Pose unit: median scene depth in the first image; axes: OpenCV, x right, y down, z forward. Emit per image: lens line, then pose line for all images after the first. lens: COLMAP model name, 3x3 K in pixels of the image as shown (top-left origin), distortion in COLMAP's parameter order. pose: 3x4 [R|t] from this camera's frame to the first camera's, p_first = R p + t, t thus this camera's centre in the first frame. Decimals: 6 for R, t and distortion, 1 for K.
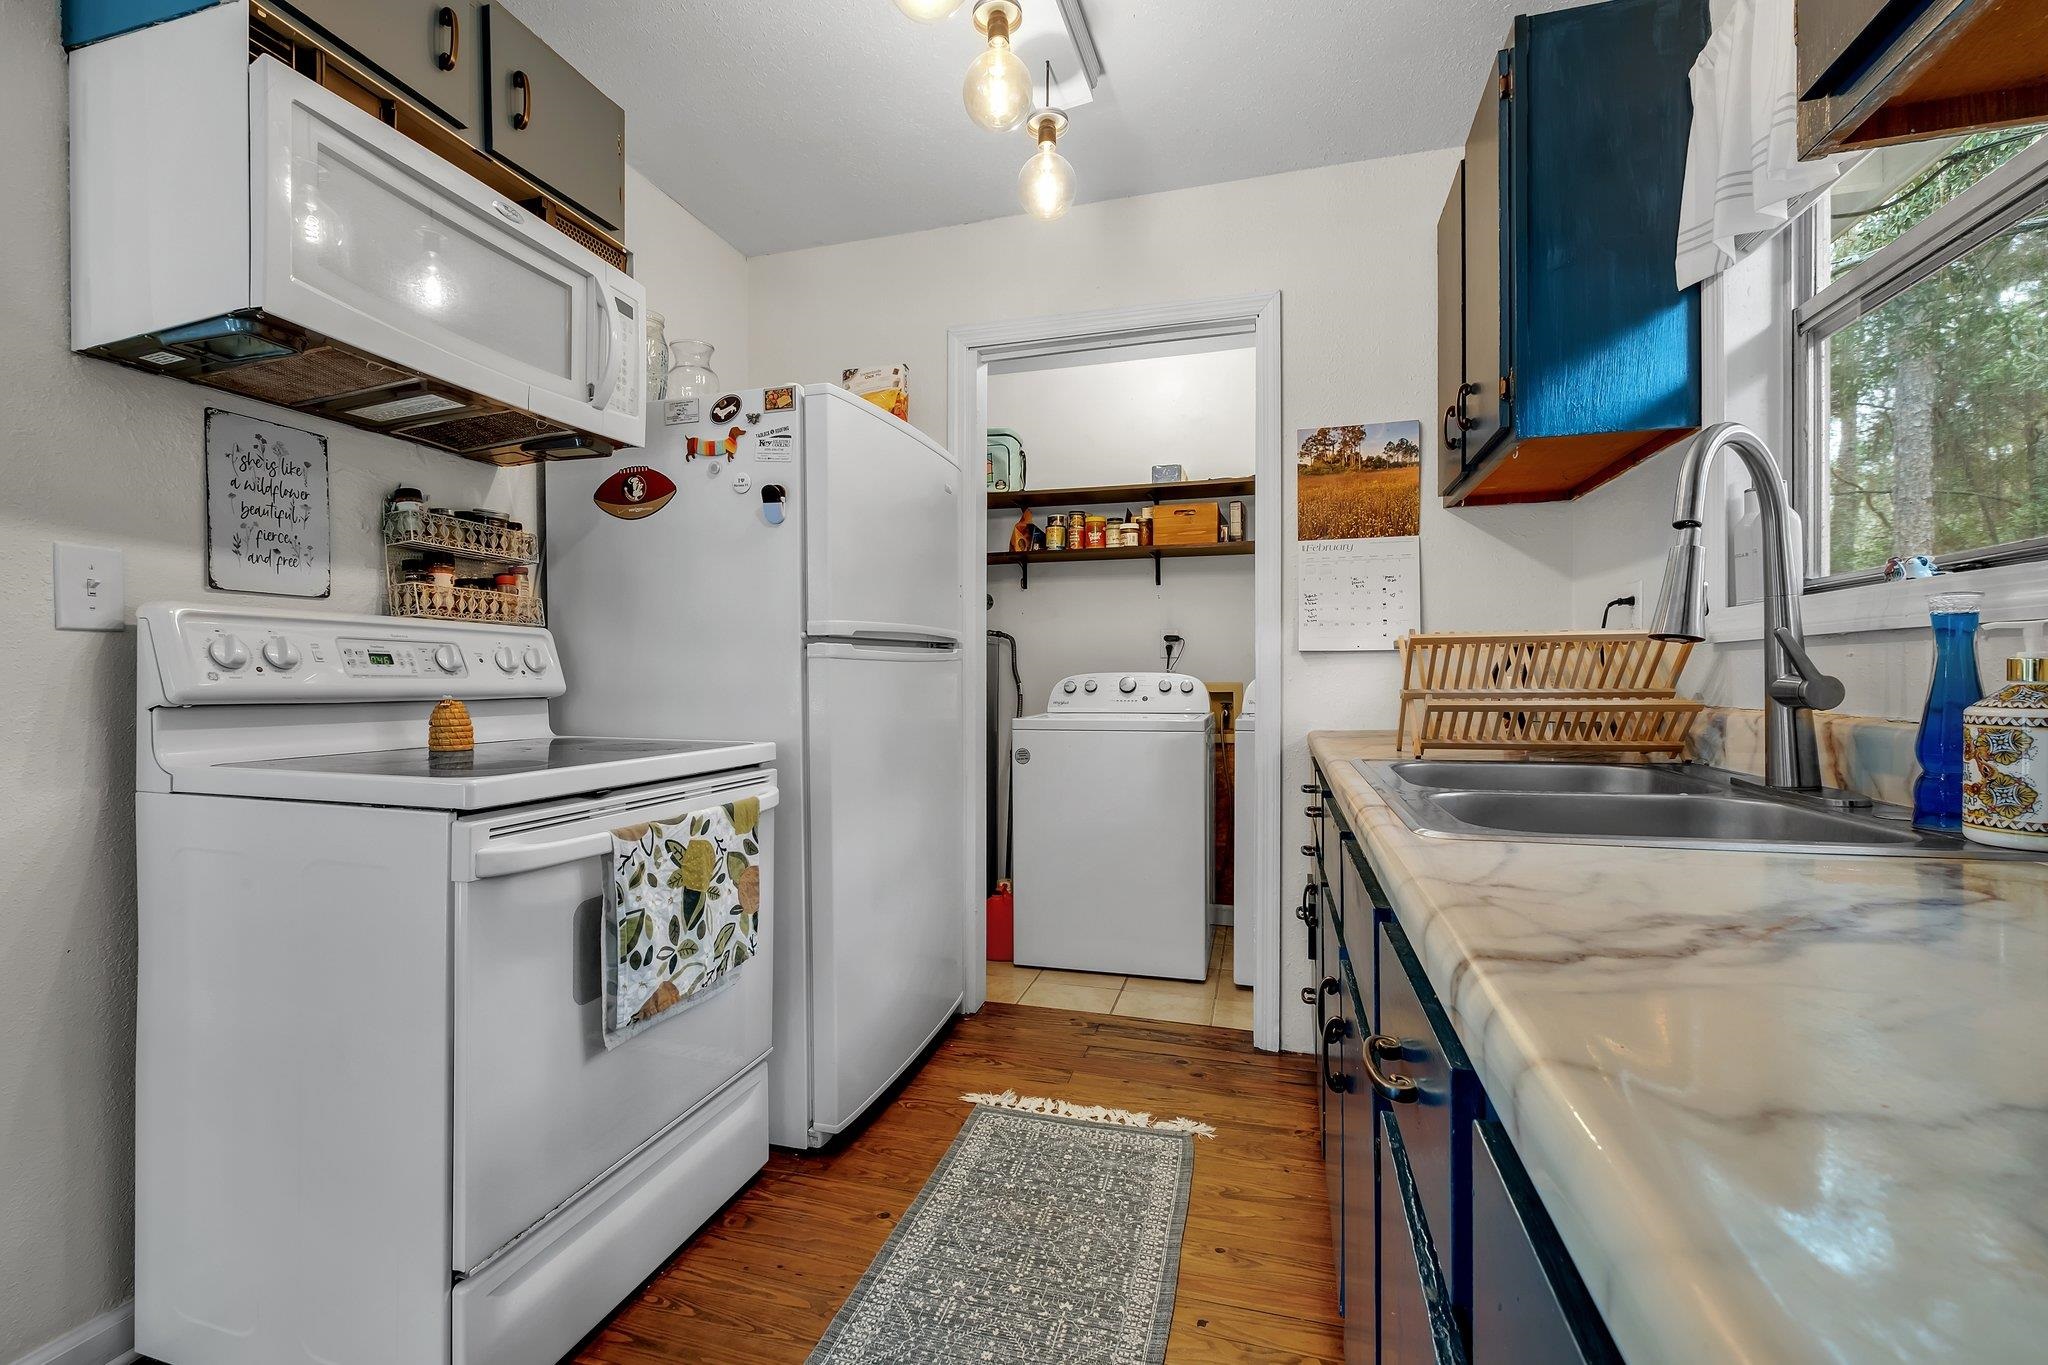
lens RADIAL K [[928.7, 0, 998.9], [0, 928.7, 674.9], [0, 0, 1]] dist [-0.005861, 0.000585]
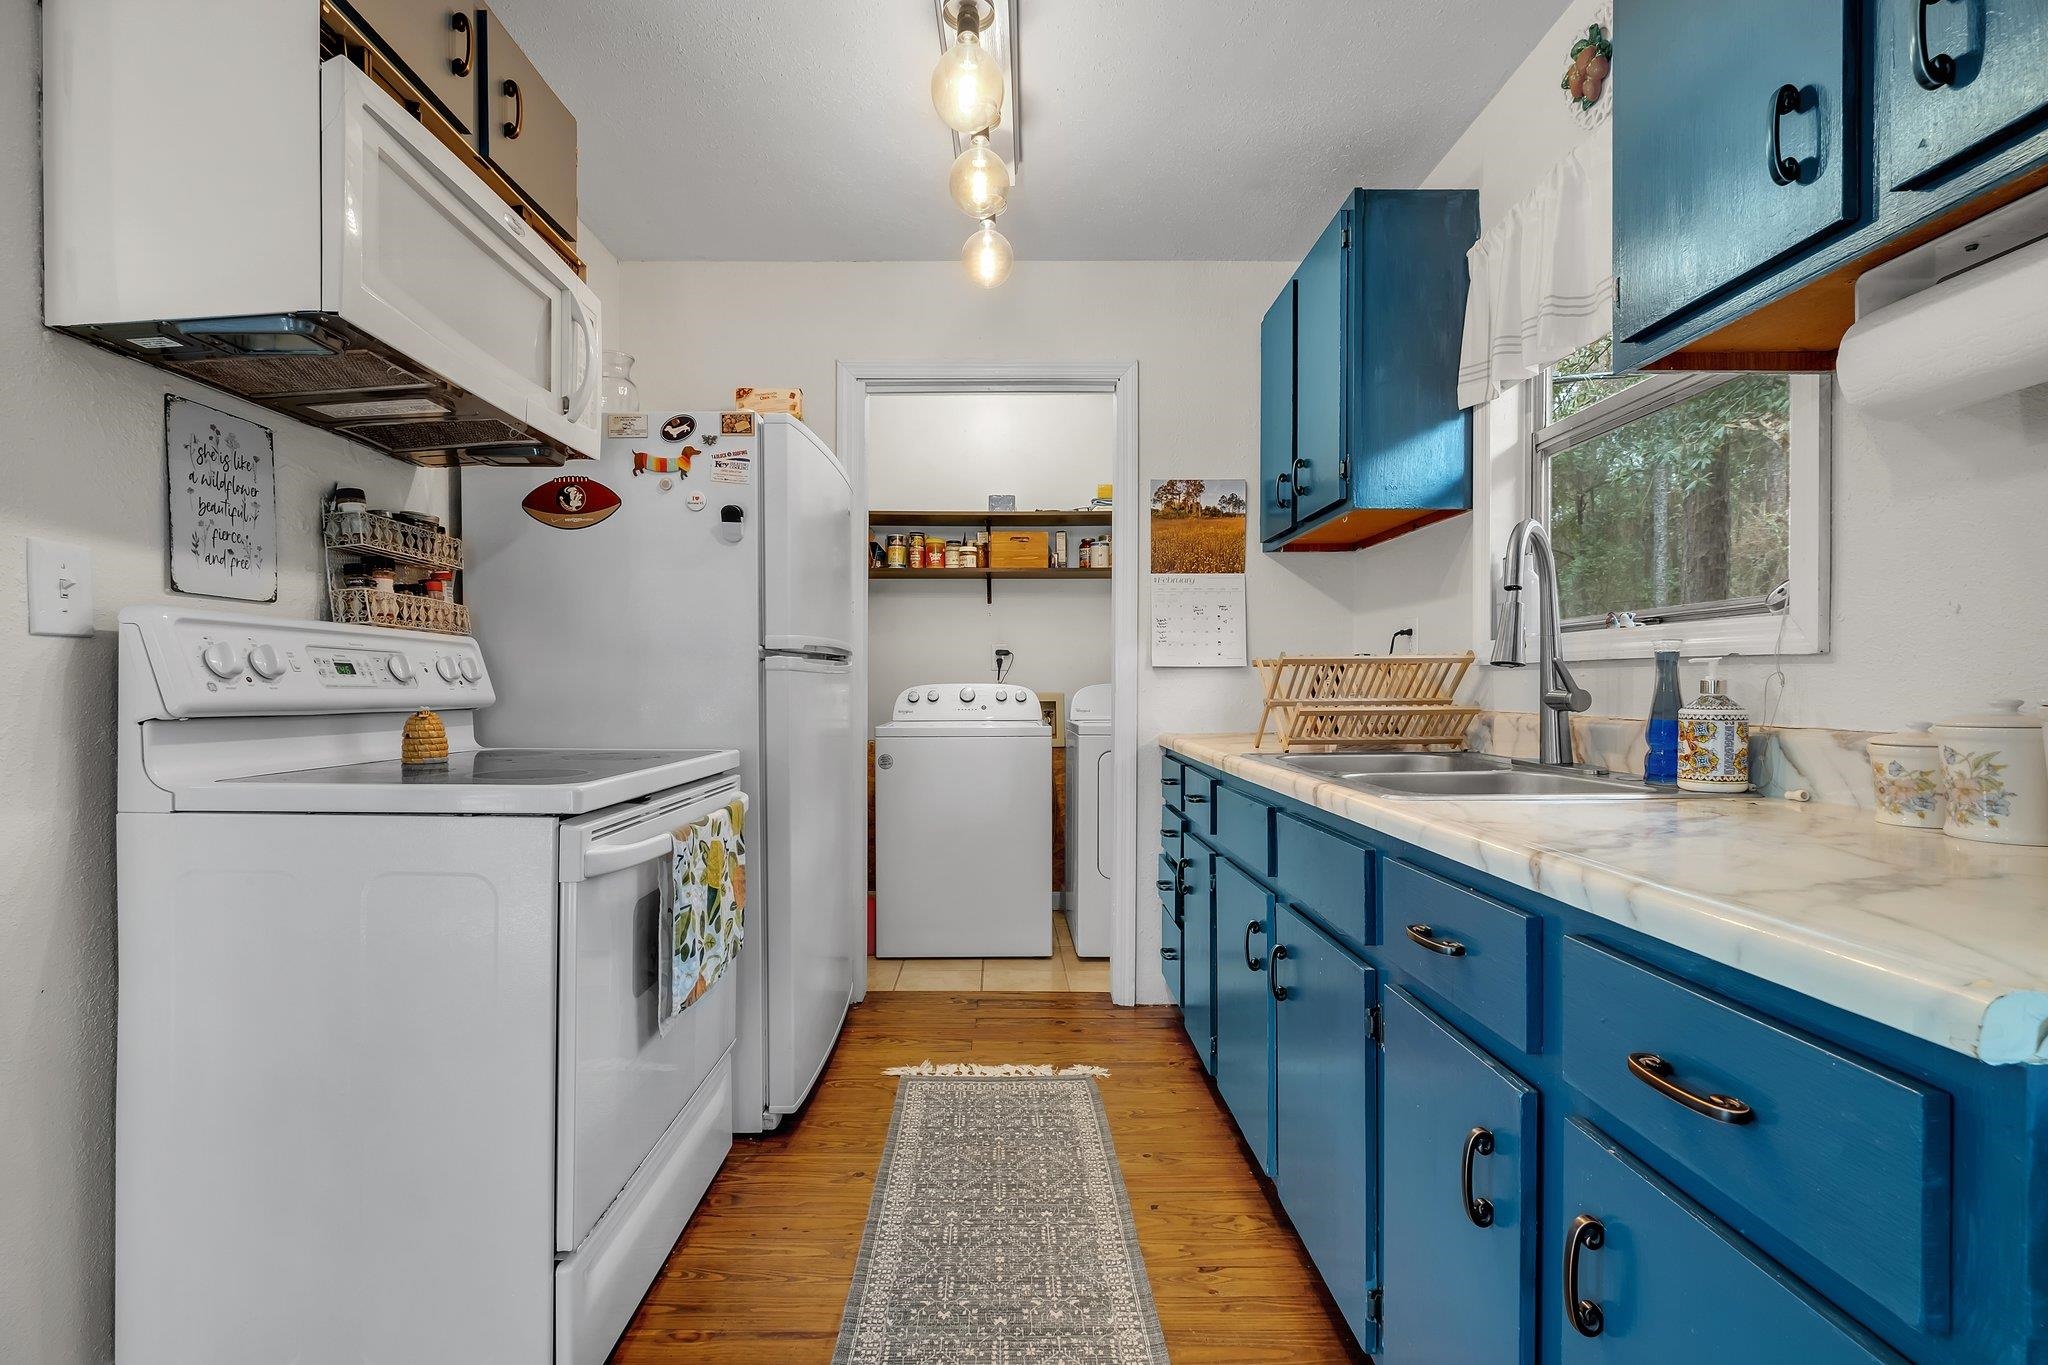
lens RADIAL K [[928.7, 0, 1007.0], [0, 928.7, 688.7], [0, 0, 1]] dist [-0.005861, 0.000585]
pose [[0.954382, 0.001630, 0.298585, -0.298018], [-0.002945, 0.999988, 0.003955, -0.002143], [-0.298575, -0.004654, 0.954375, -0.111727]]
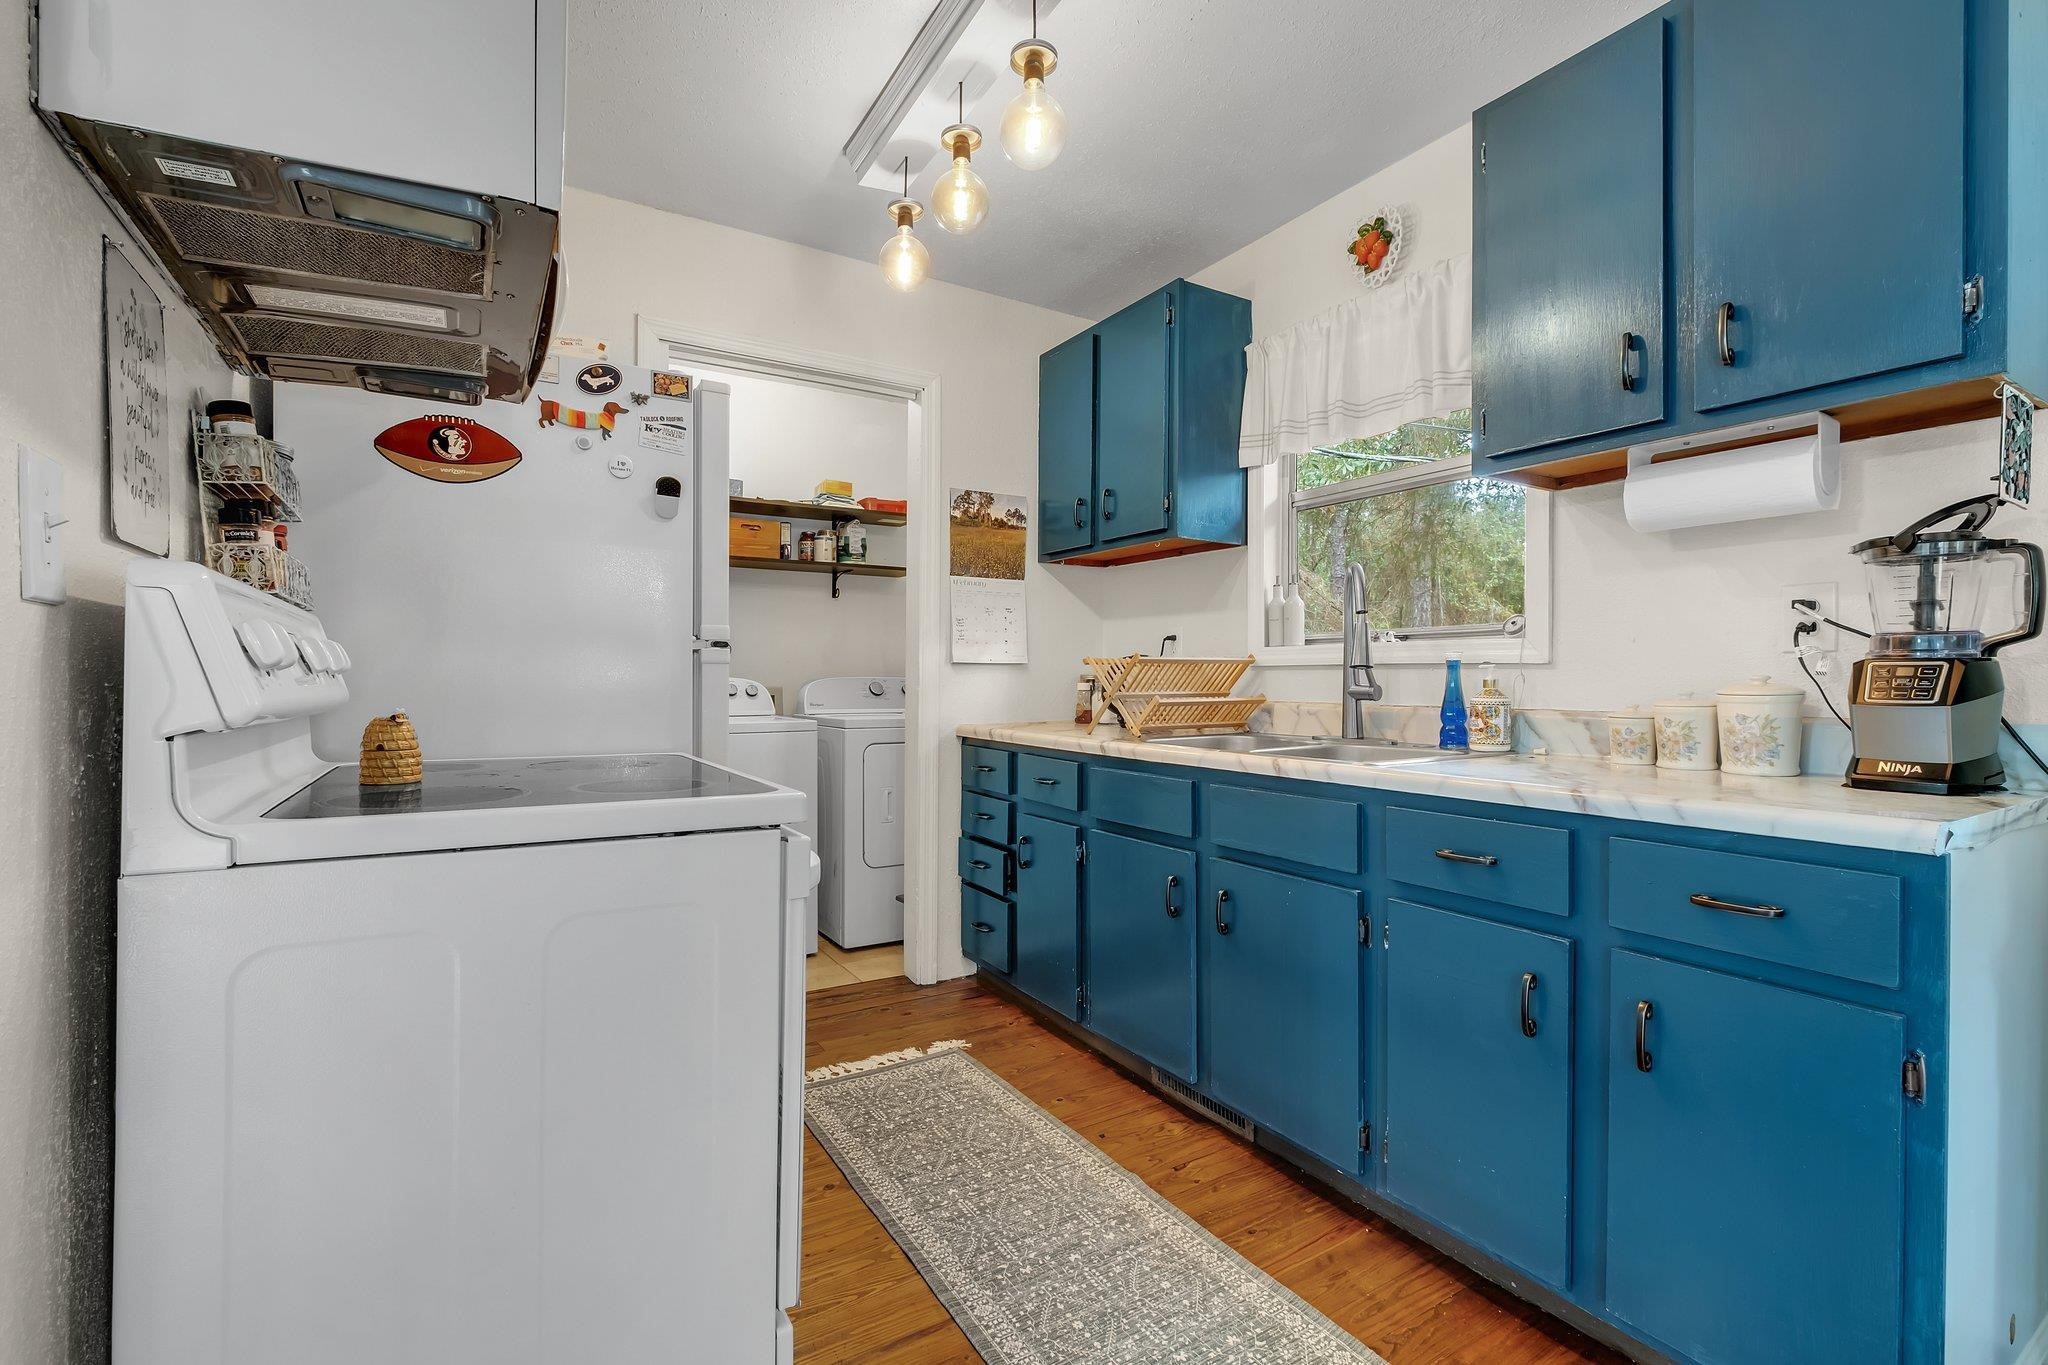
lens RADIAL K [[928.7, 0, 1028.6], [0, 928.7, 679.0], [0, 0, 1]] dist [-0.005861, 0.000585]
pose [[0.649247, 0.004824, 0.760562, -0.821789], [-0.006163, 0.999980, -0.001081, -0.003565], [-0.760553, -0.003986, 0.649264, 0.137693]]
